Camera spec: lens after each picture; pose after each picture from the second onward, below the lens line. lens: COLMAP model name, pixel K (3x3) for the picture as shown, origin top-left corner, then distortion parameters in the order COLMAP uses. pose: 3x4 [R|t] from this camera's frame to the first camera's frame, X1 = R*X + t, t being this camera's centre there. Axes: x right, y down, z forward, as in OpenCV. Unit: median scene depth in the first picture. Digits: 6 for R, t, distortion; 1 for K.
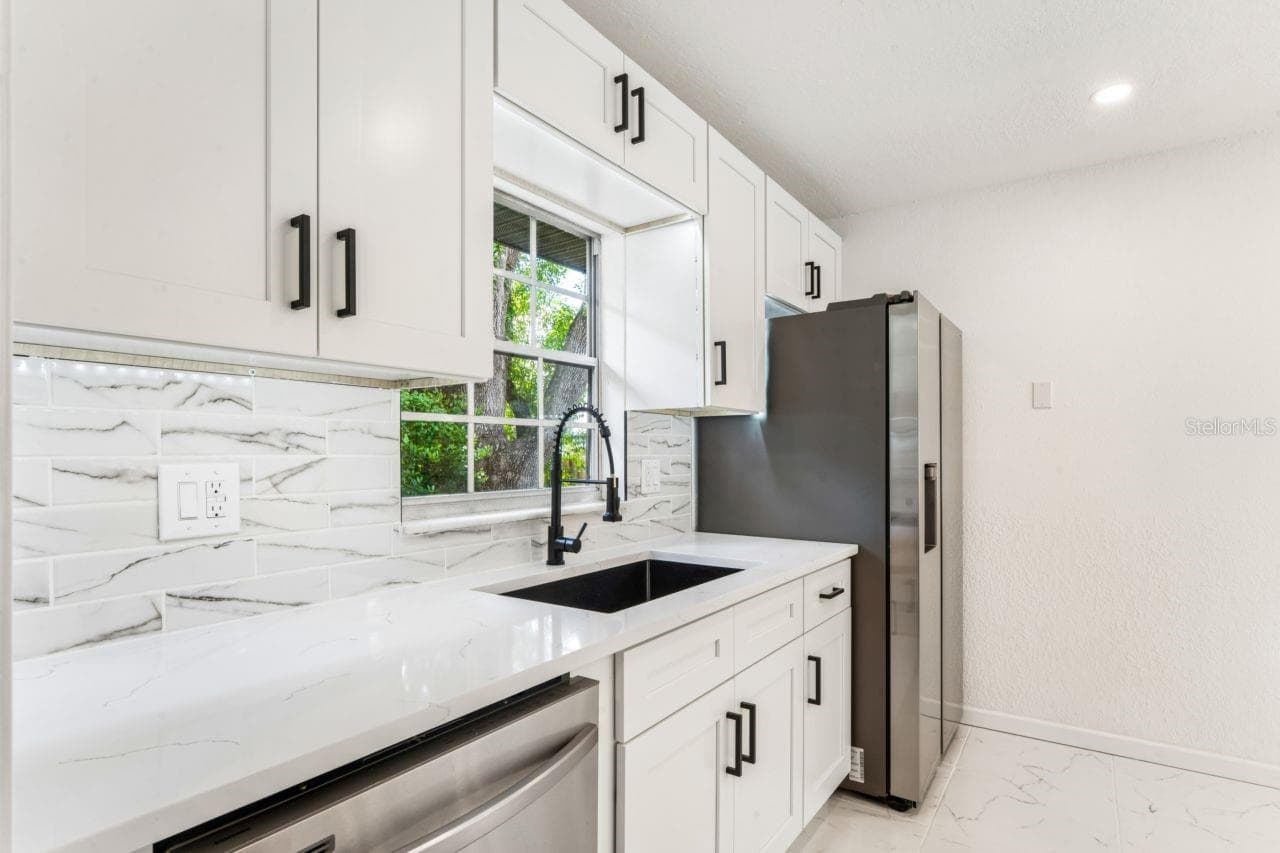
lens RADIAL K [[667.8, 0, 639.5], [0, 667.8, 447.5], [0, 0, 1]] dist [-0.001341, -0.000260]
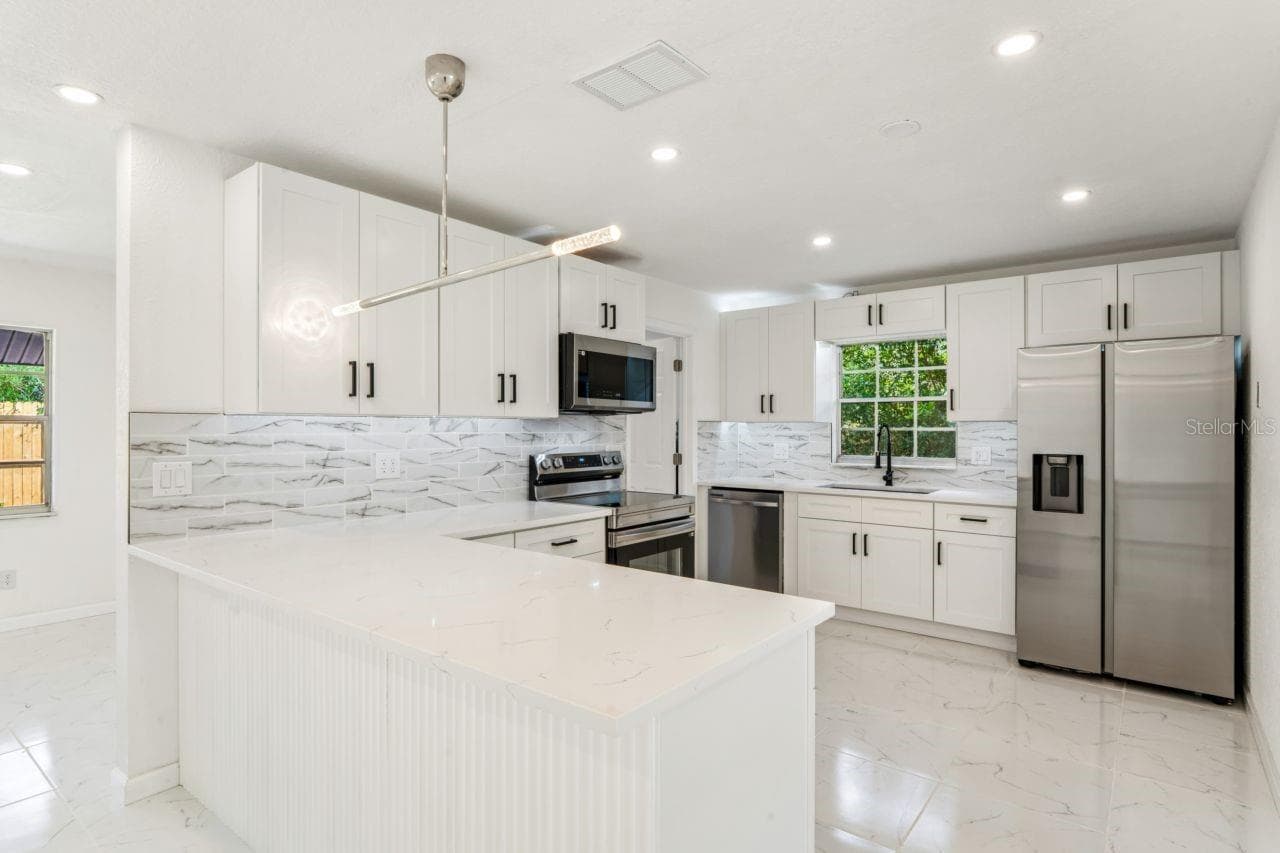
lens RADIAL K [[665.1, 0, 640.0], [0, 665.1, 426.5], [0, 0, 1]] dist [-0.000879, 0.000035]
pose [[-0.058777, -0.002349, -0.998268, 2.674607], [0.007245, 0.999970, -0.002780, -0.056157], [0.998245, -0.007395, -0.058759, 0.210318]]
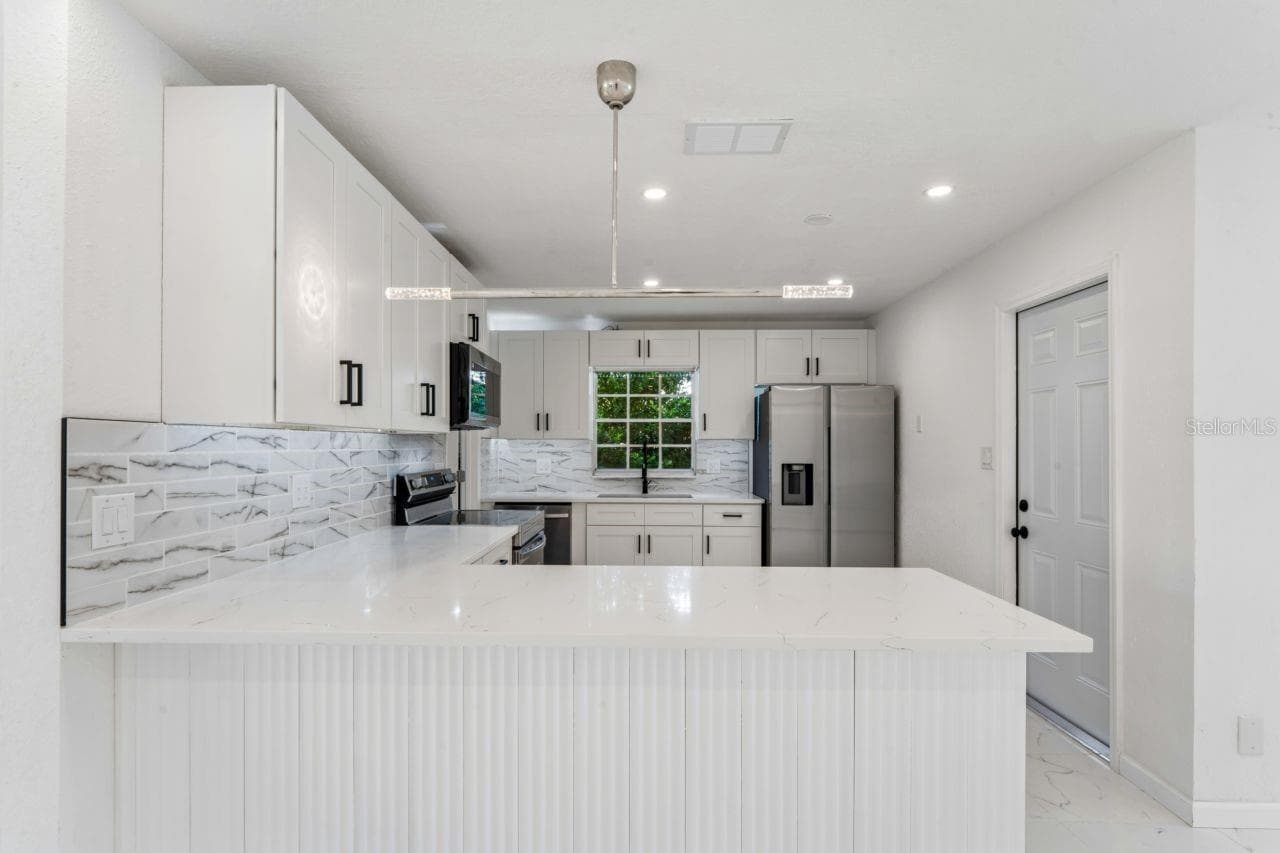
lens RADIAL K [[647.4, 0, 634.9], [0, 647.4, 440.8], [0, 0, 1]] dist [-0.000552, -0.000258]
pose [[0.548080, -0.006304, -0.836402, 2.489887], [0.006593, 0.999973, -0.003217, -0.058927], [0.836400, -0.003751, 0.548107, -0.701445]]
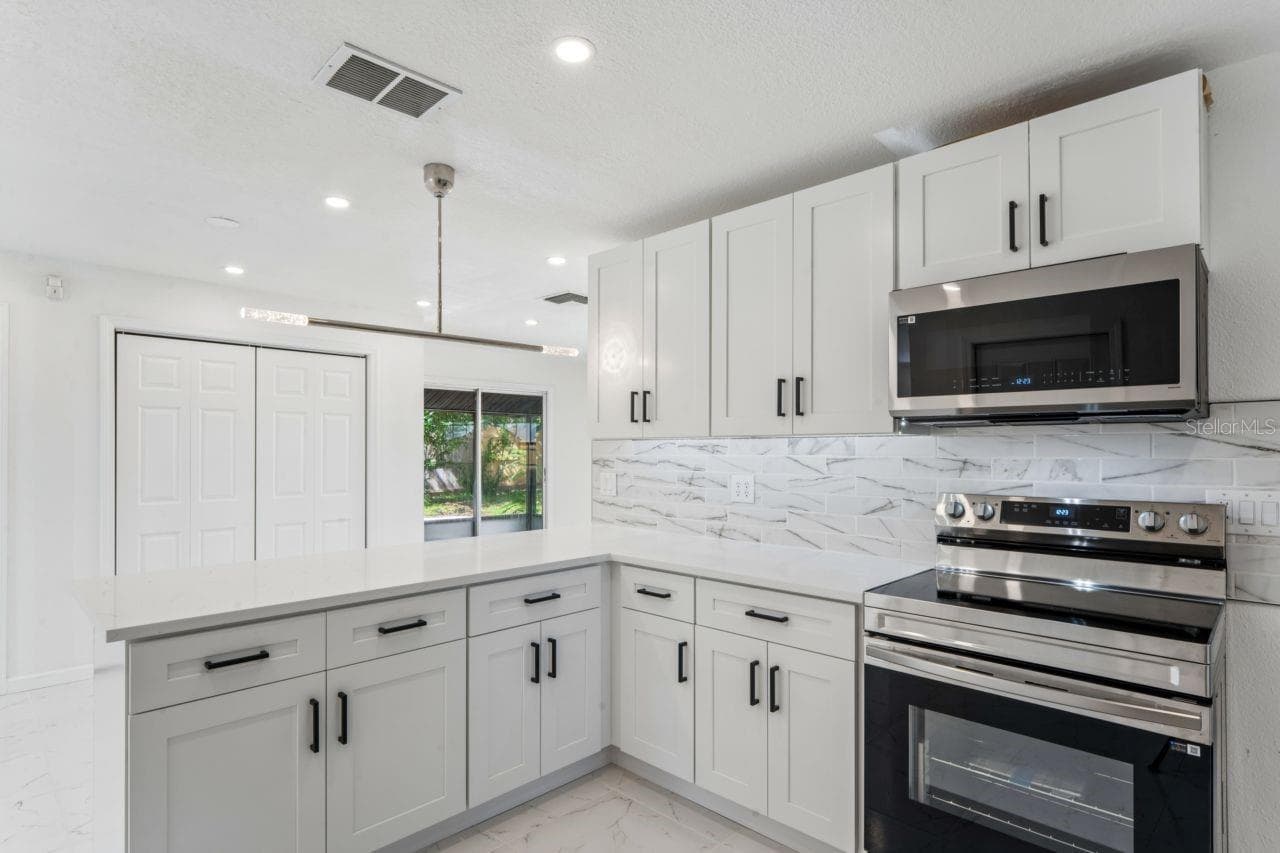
lens RADIAL K [[667.8, 0, 639.5], [0, 667.8, 447.5], [0, 0, 1]] dist [-0.001341, -0.000260]
pose [[-0.984820, 0.003998, 0.173534, 0.954032], [0.002721, 0.999967, -0.007591, -0.056051], [-0.173558, -0.007003, -0.984799, 1.141022]]
